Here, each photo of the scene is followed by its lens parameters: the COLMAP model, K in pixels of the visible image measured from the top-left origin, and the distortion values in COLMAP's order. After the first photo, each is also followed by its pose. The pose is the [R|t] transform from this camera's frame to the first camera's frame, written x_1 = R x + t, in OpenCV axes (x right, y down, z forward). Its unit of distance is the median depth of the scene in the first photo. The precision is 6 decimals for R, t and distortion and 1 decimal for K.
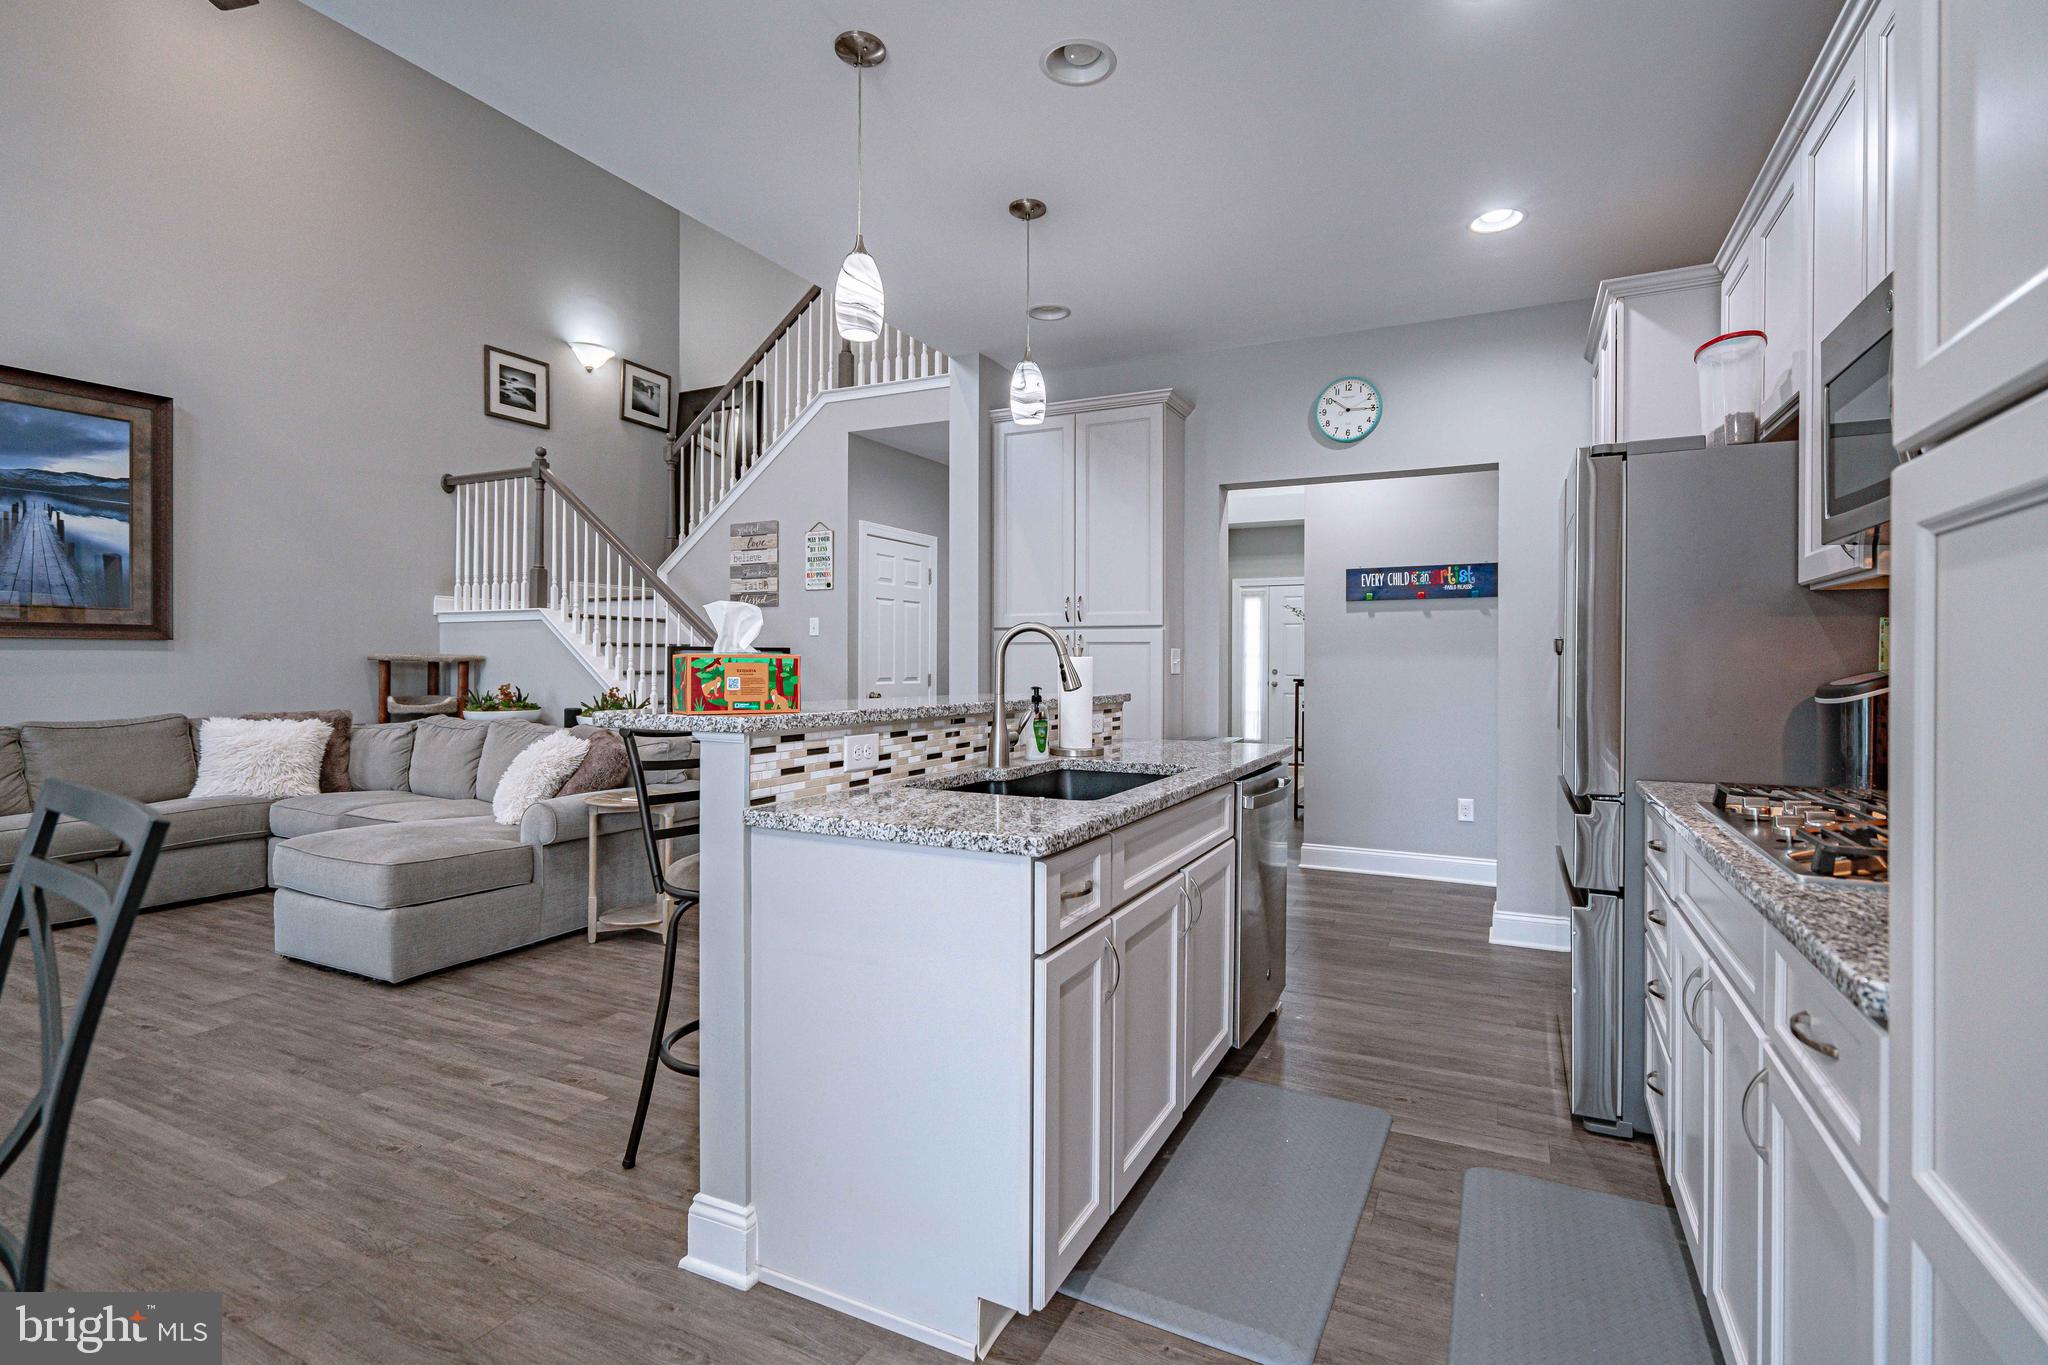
lens RADIAL K [[941.8, 0, 1052.6], [0, 941.8, 652.0], [0, 0, 1]] dist [-0.002736, 0.001175]
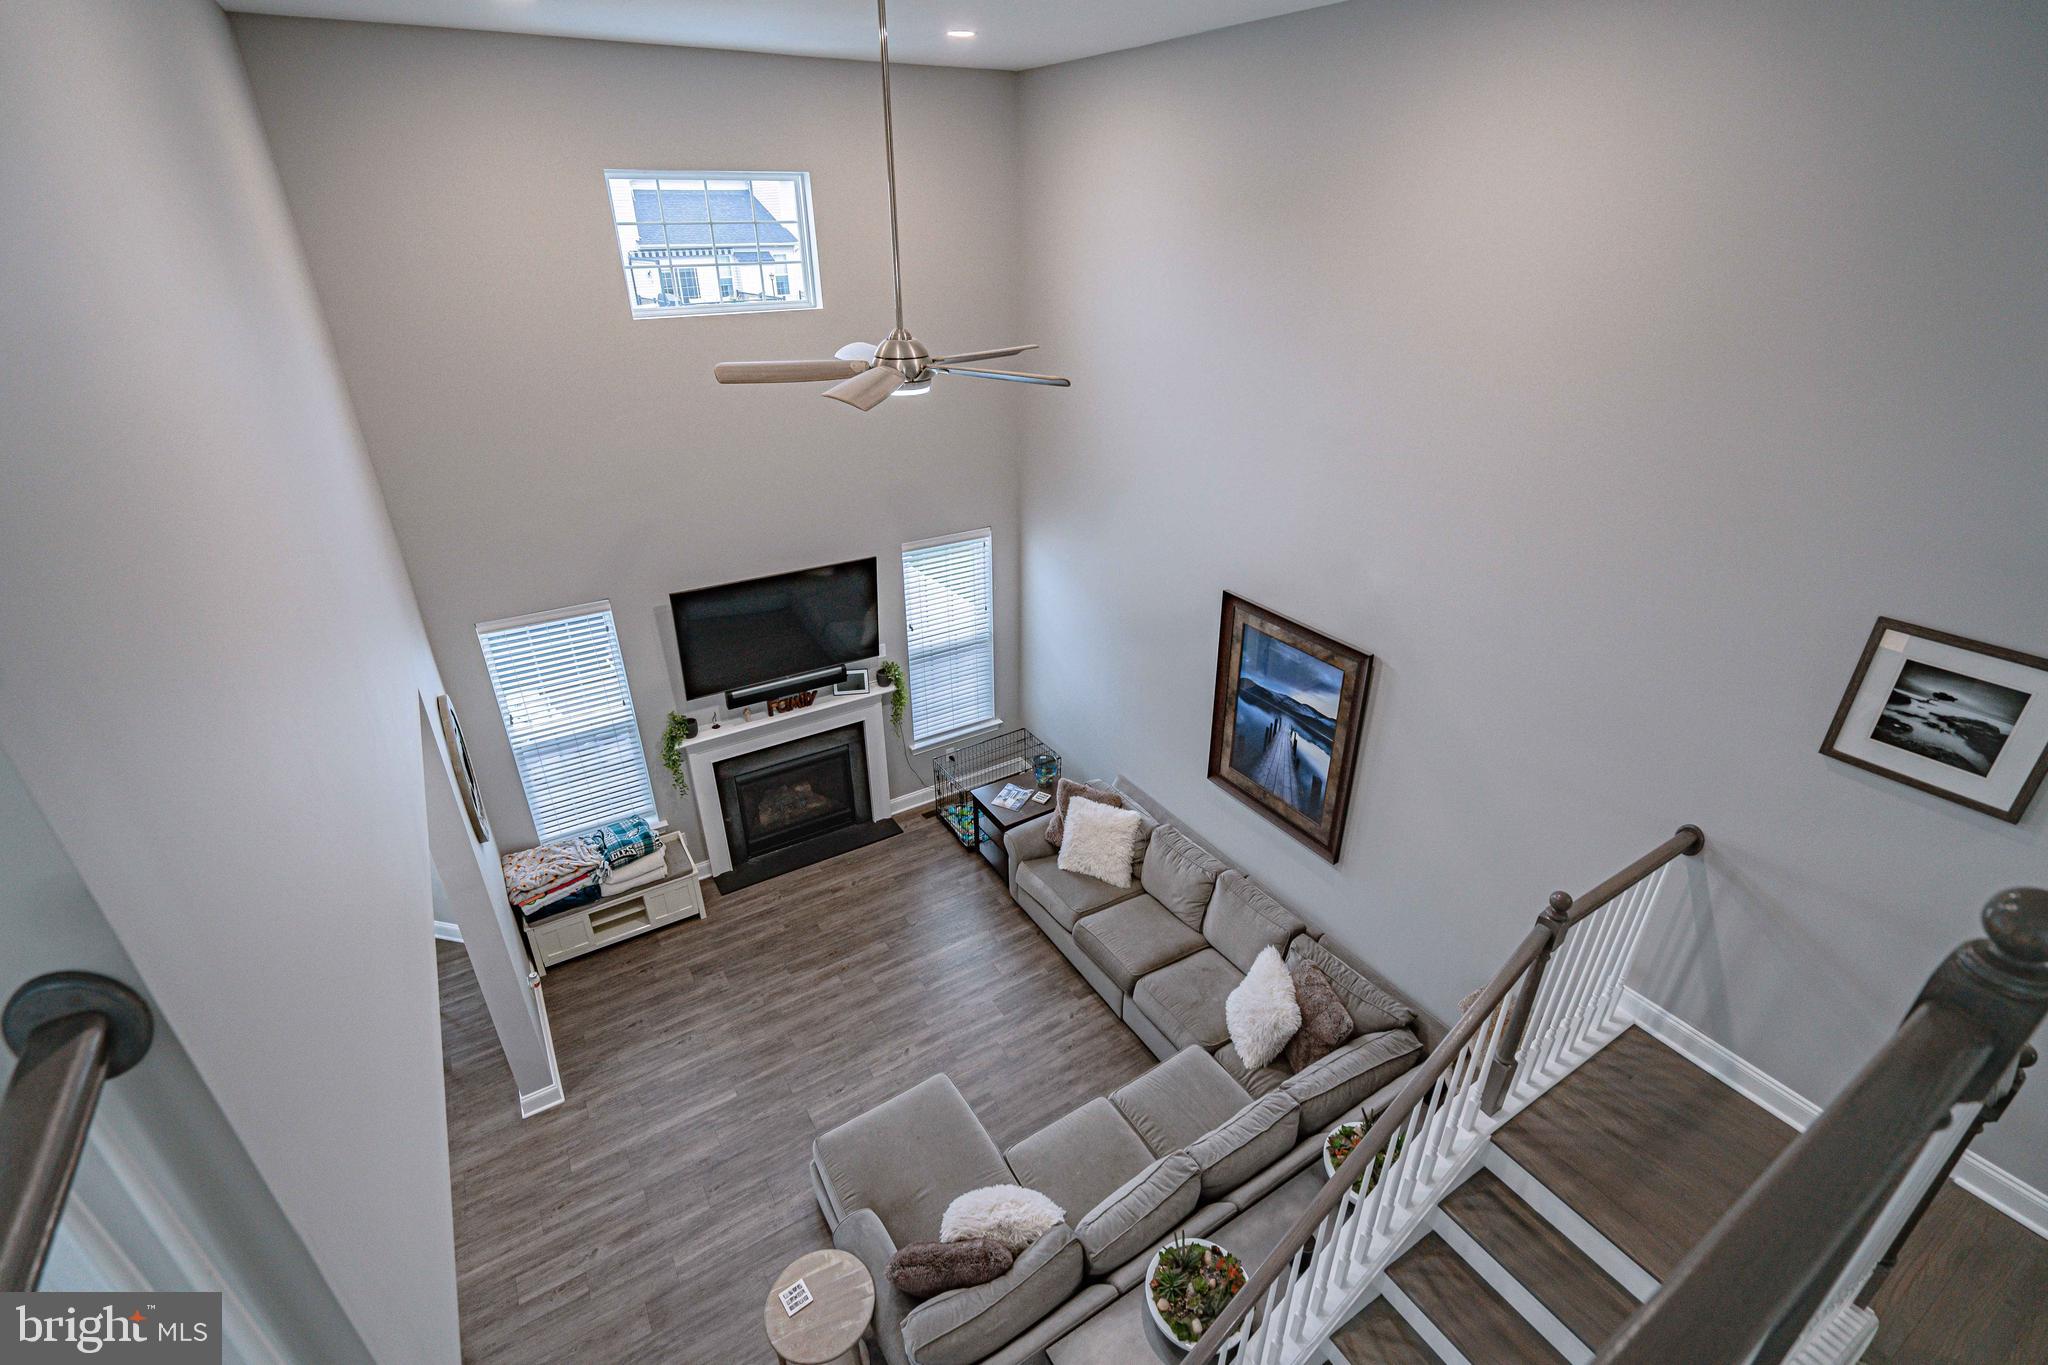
lens RADIAL K [[919.9, 0, 1024.0], [0, 919.9, 682.5], [0, 0, 1]] dist [0.002494, 0.000613]
pose [[-0.538993, 0.380918, -0.751258, -0.074666], [0.006404, 0.893729, 0.448561, -0.760781], [0.842286, 0.236960, -0.484154, 1.348437]]
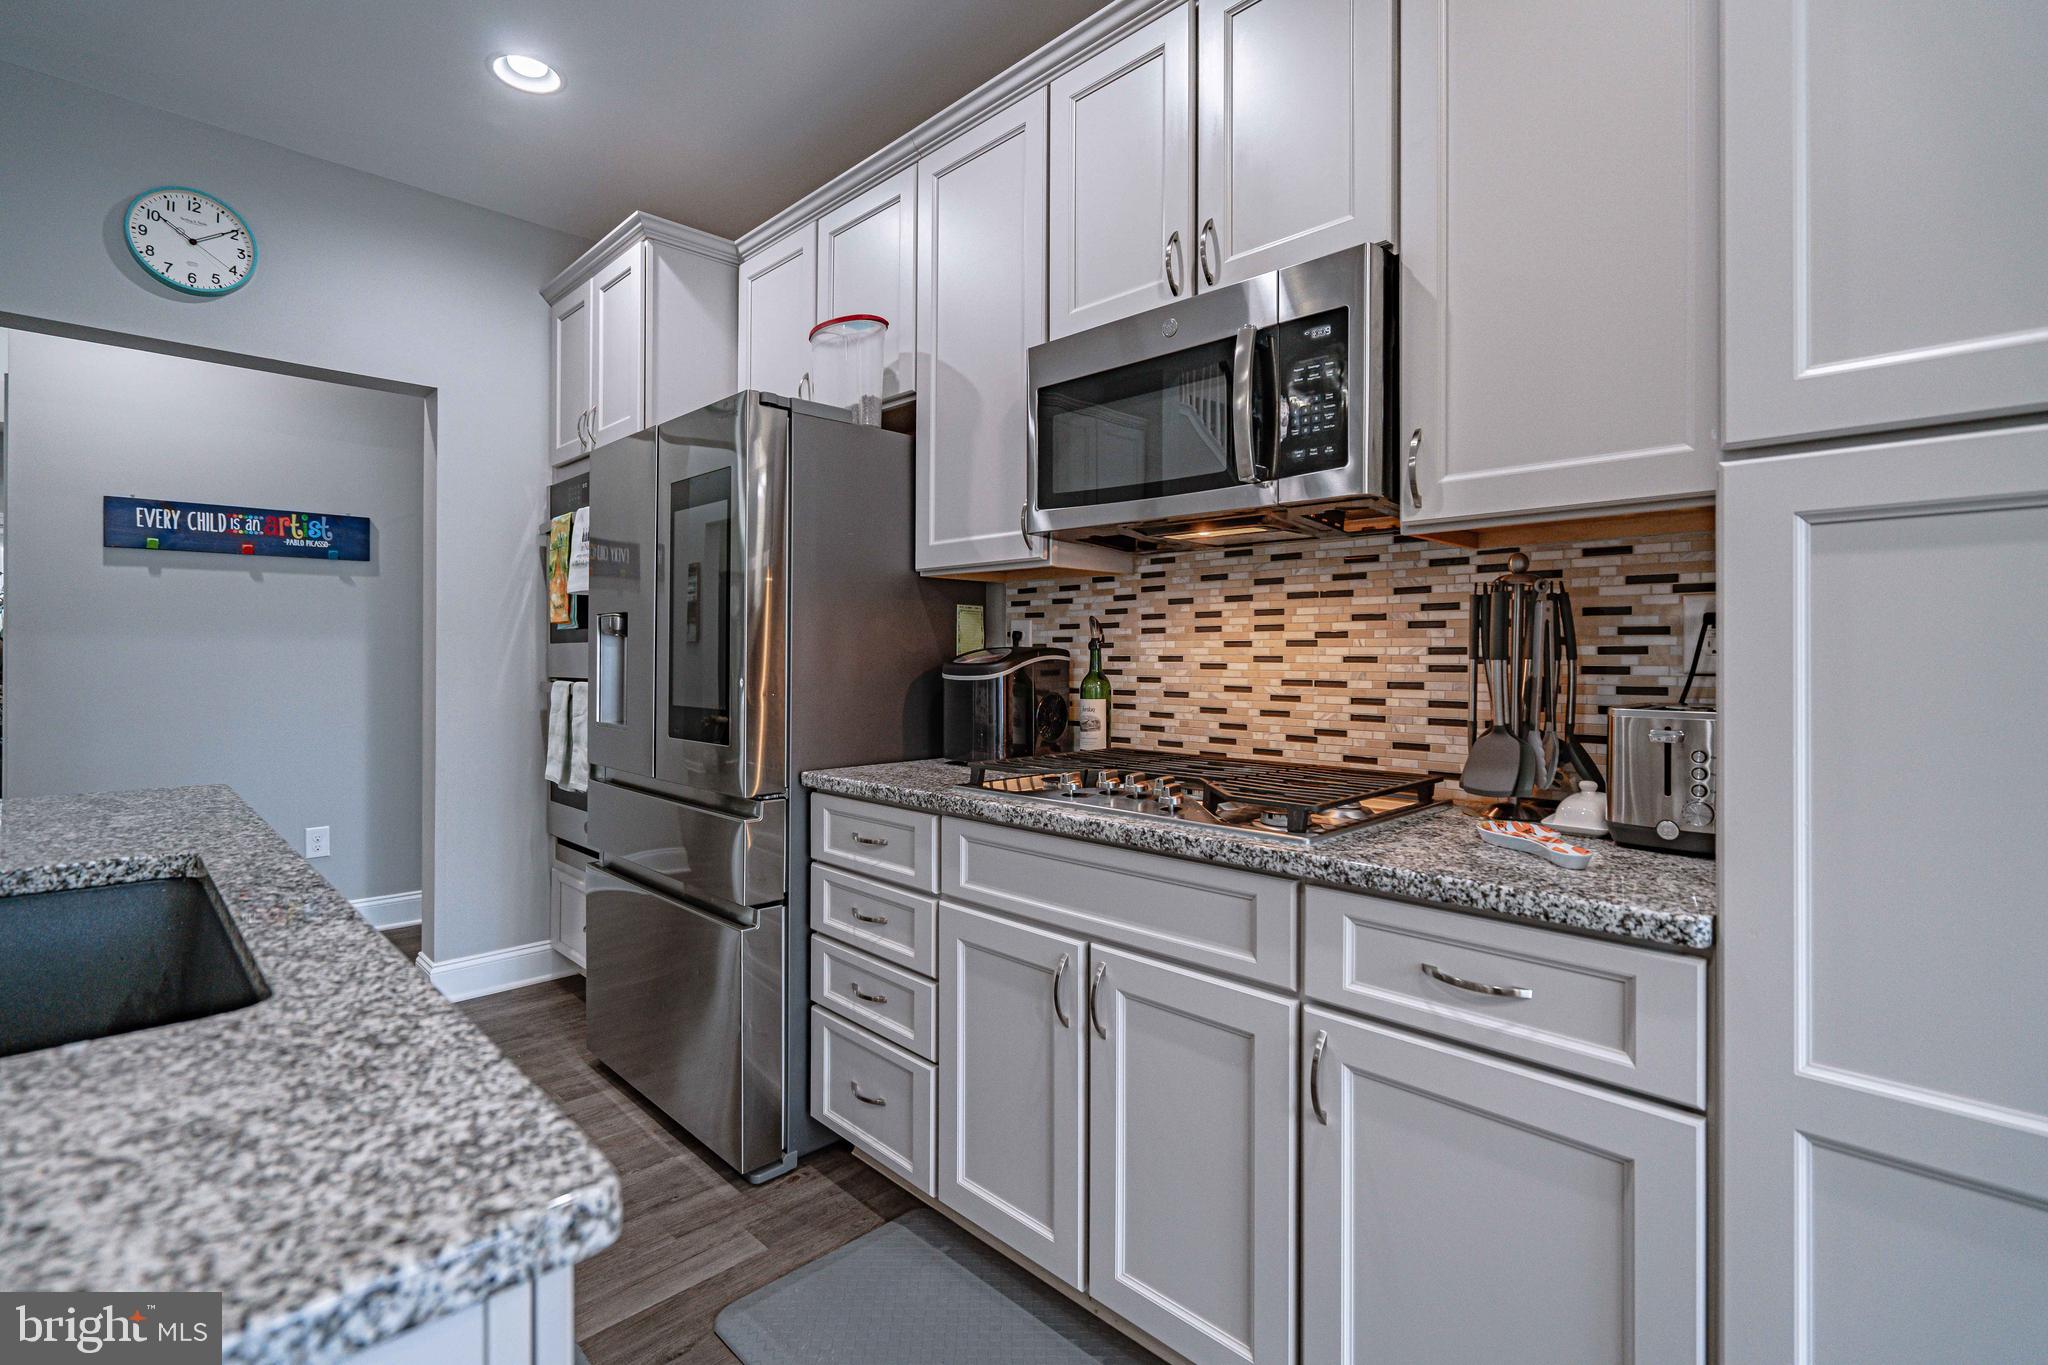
lens RADIAL K [[941.3, 0, 1012.5], [0, 941.3, 650.7], [0, 0, 1]] dist [-0.004066, -0.000049]
pose [[0.339284, 0.003077, 0.940679, -0.088385], [-0.013703, 0.999905, 0.001671, 0.007708], [-0.940584, -0.013457, 0.339294, 0.265220]]
